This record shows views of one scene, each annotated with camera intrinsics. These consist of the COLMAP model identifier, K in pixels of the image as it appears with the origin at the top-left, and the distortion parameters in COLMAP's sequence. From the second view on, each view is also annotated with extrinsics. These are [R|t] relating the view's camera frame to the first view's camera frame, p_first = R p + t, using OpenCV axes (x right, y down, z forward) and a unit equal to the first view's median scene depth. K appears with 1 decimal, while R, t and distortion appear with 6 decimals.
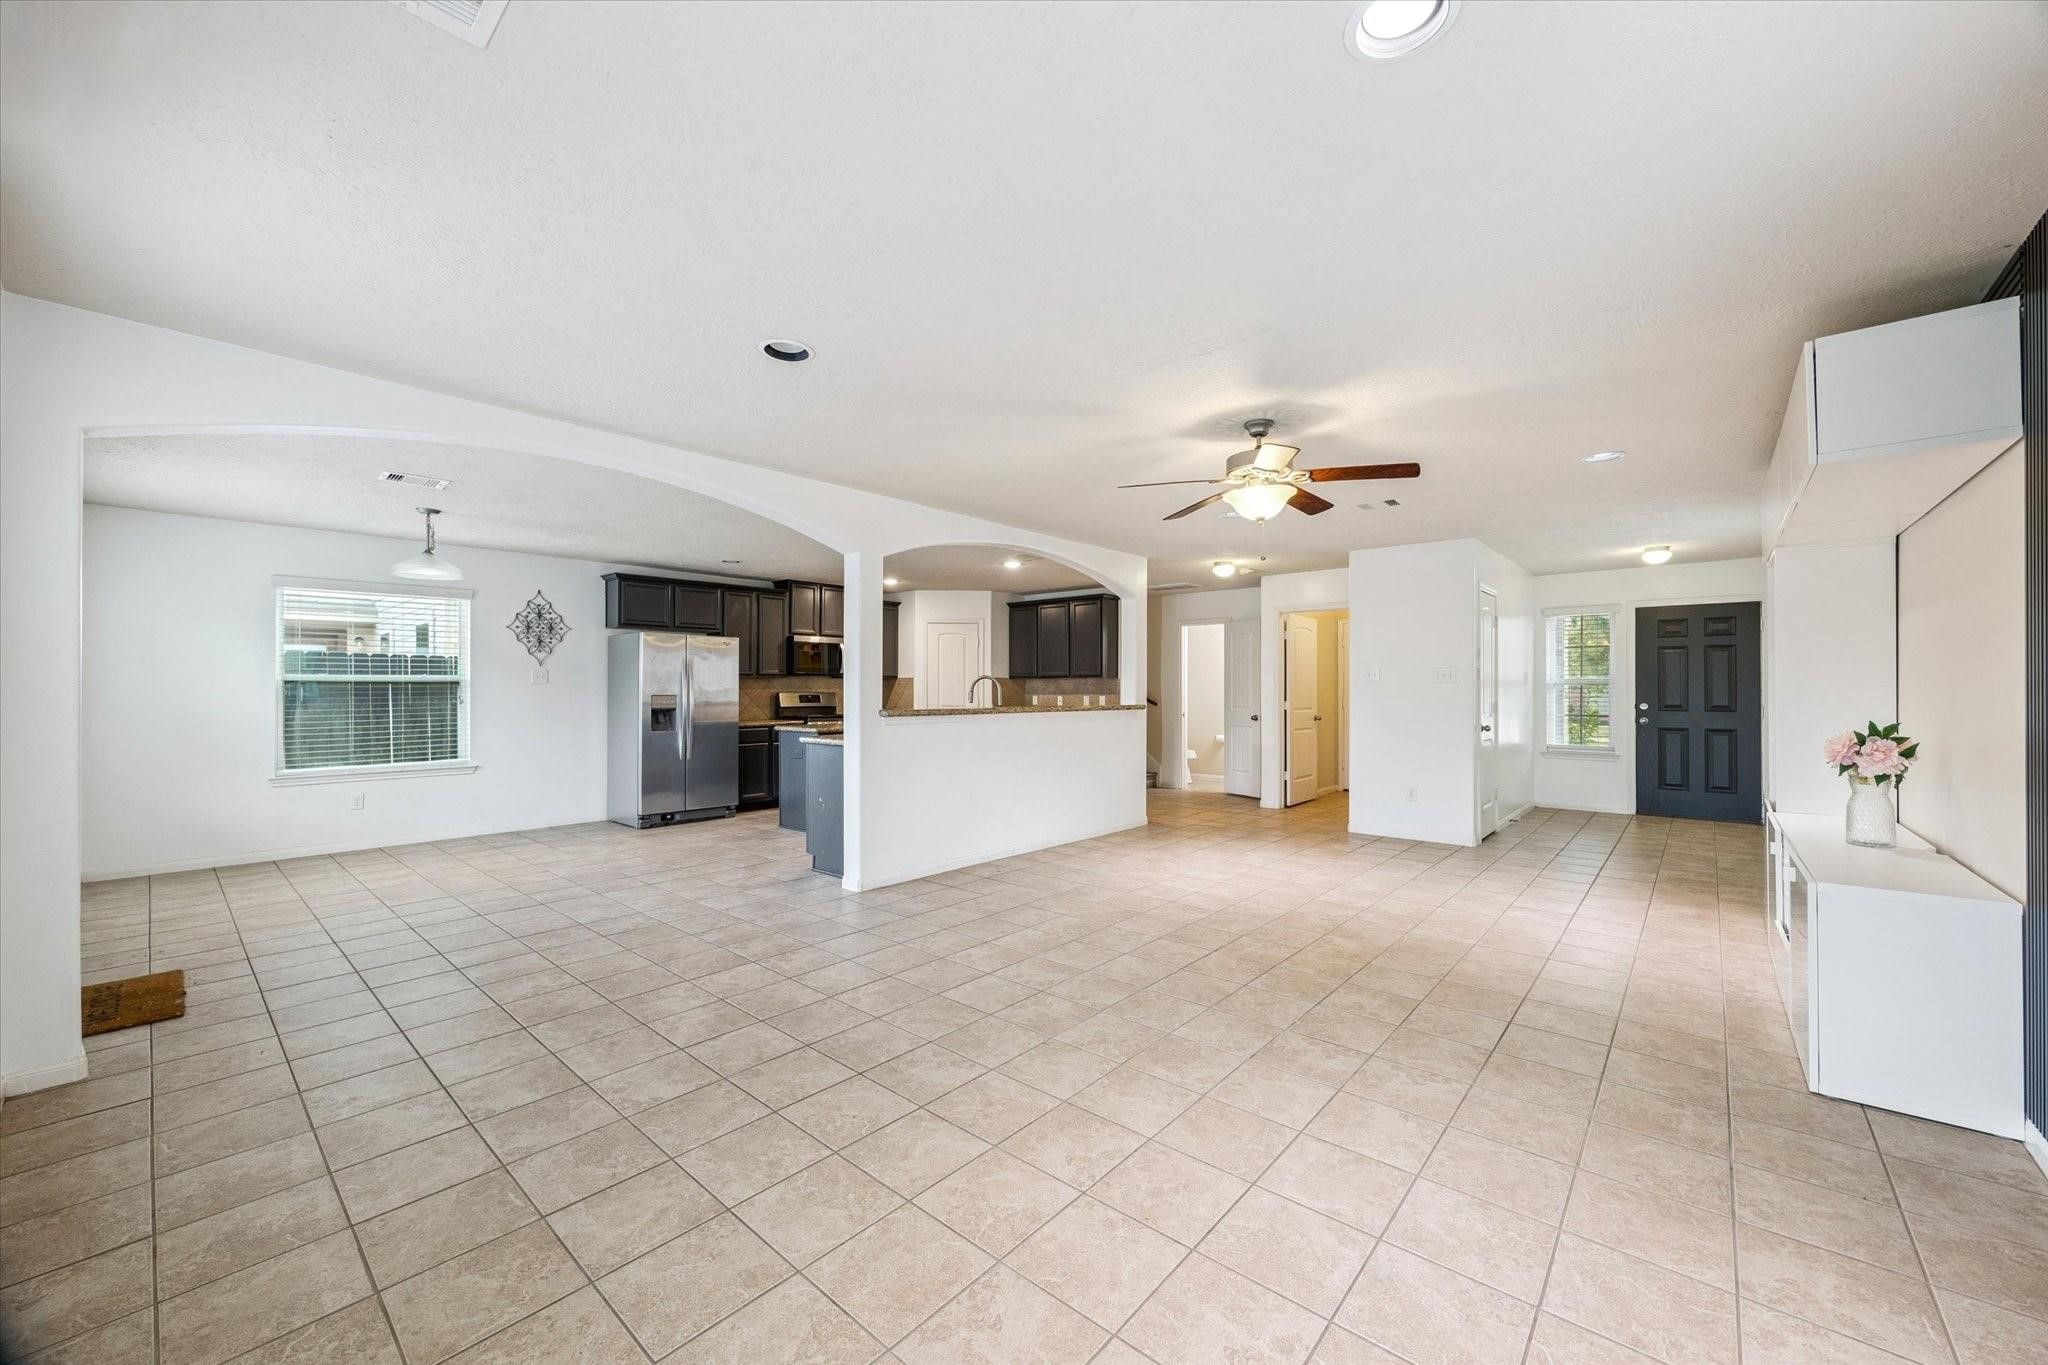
lens RADIAL K [[776.2, 0, 1022.4], [0, 776.2, 684.3], [0, 0, 1]] dist [0.000160, 0.000000]
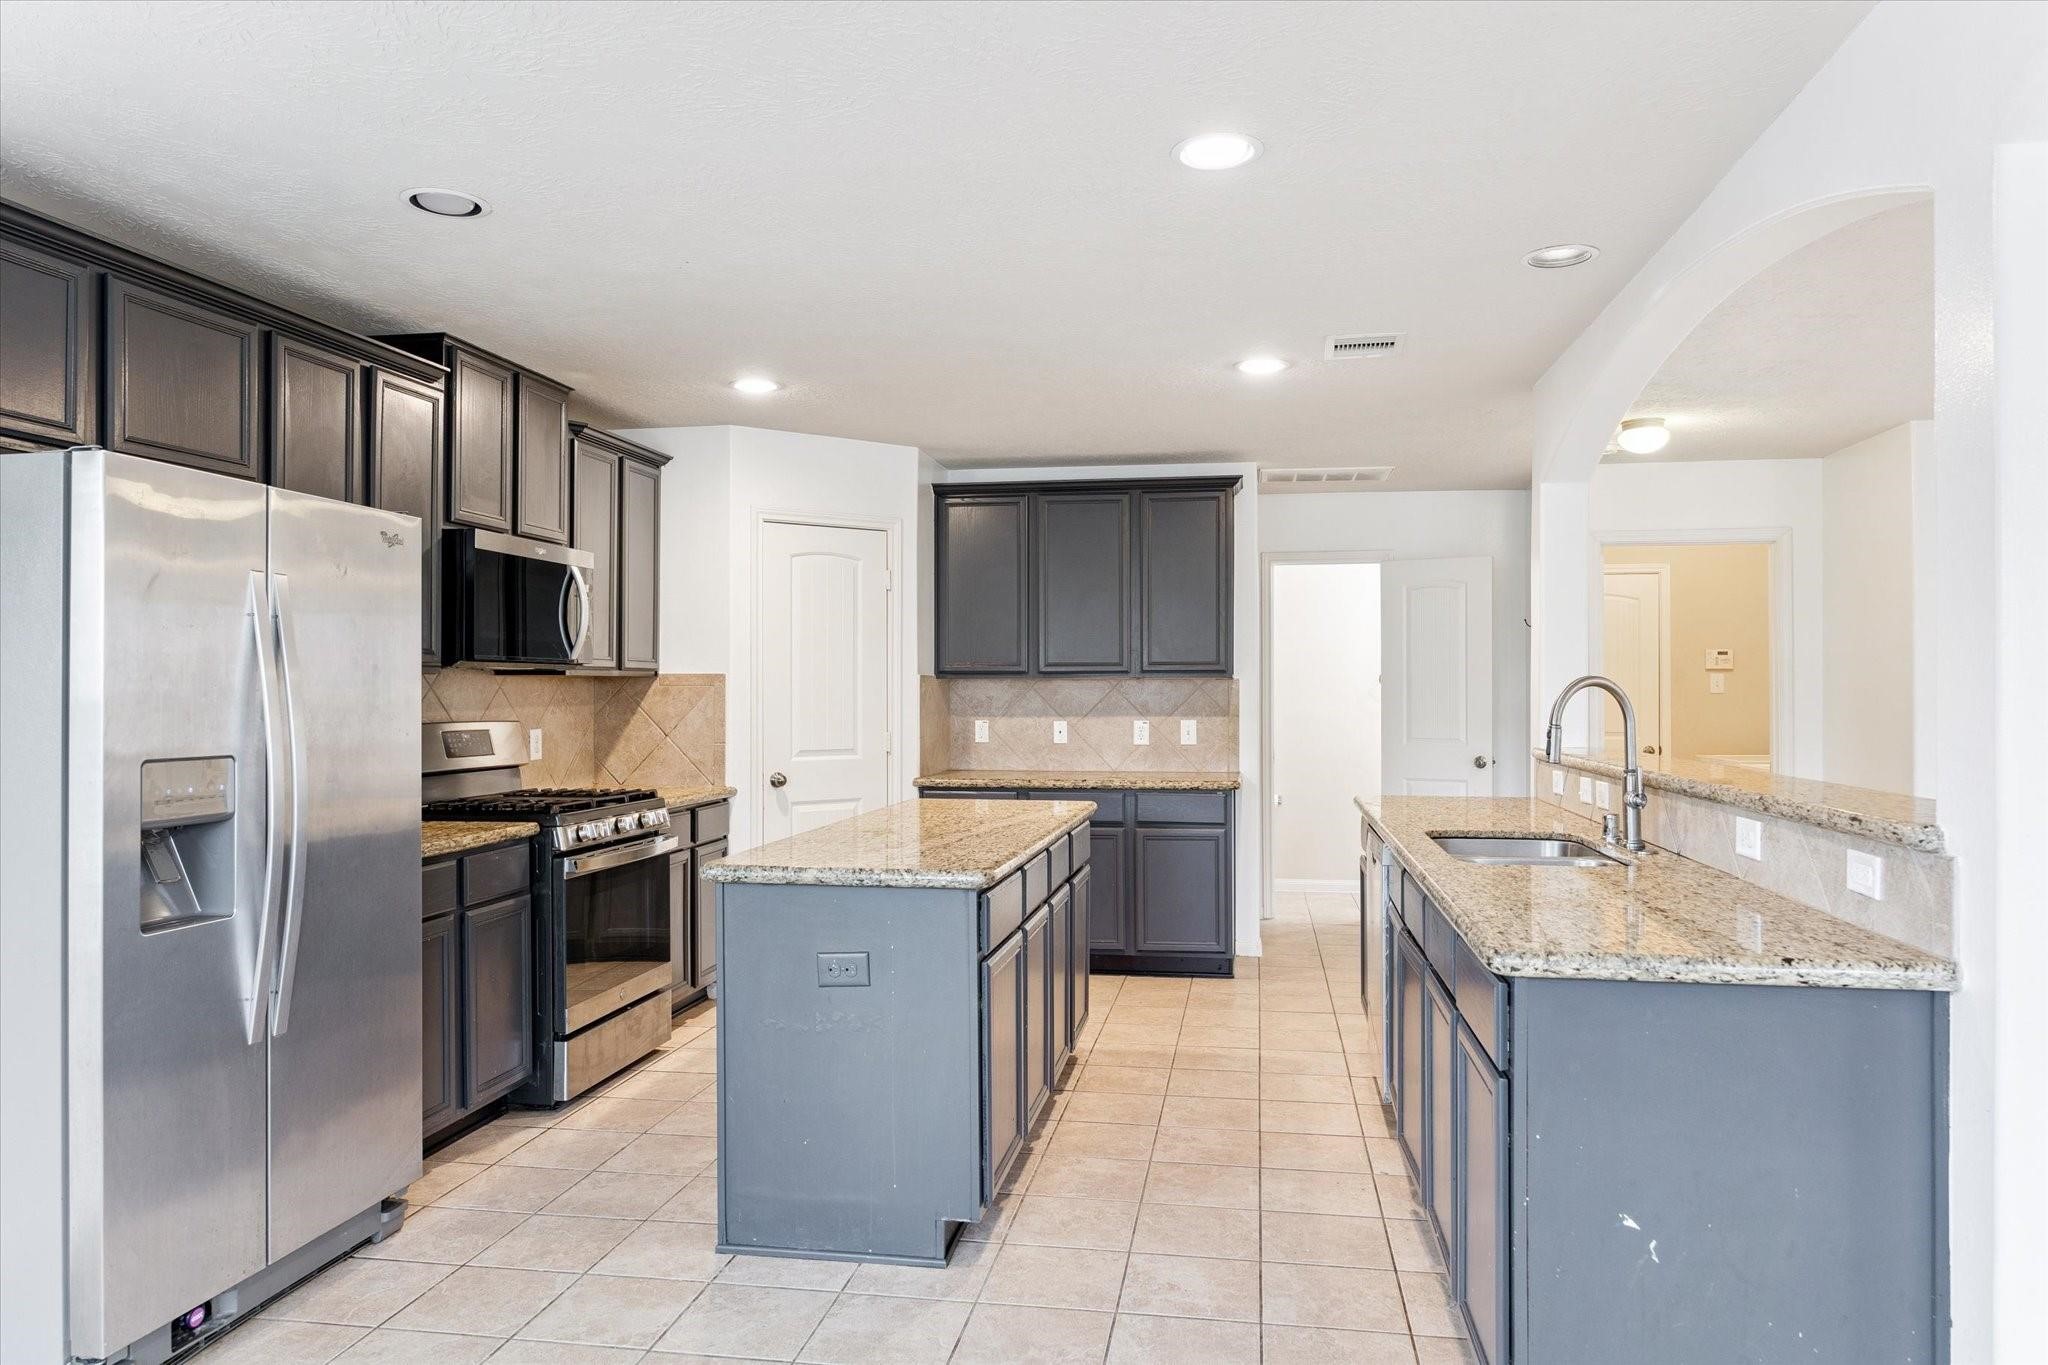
lens RADIAL K [[1319.7, 0, 1028.4], [0, 1319.7, 684.3], [0, 0, 1]] dist [0.000307, 0.000104]
pose [[0.849595, -0.000248, 0.527435, -0.352293], [-0.000889, 0.999998, 0.001901, -0.005904], [-0.527435, -0.002084, 0.849593, 0.433871]]
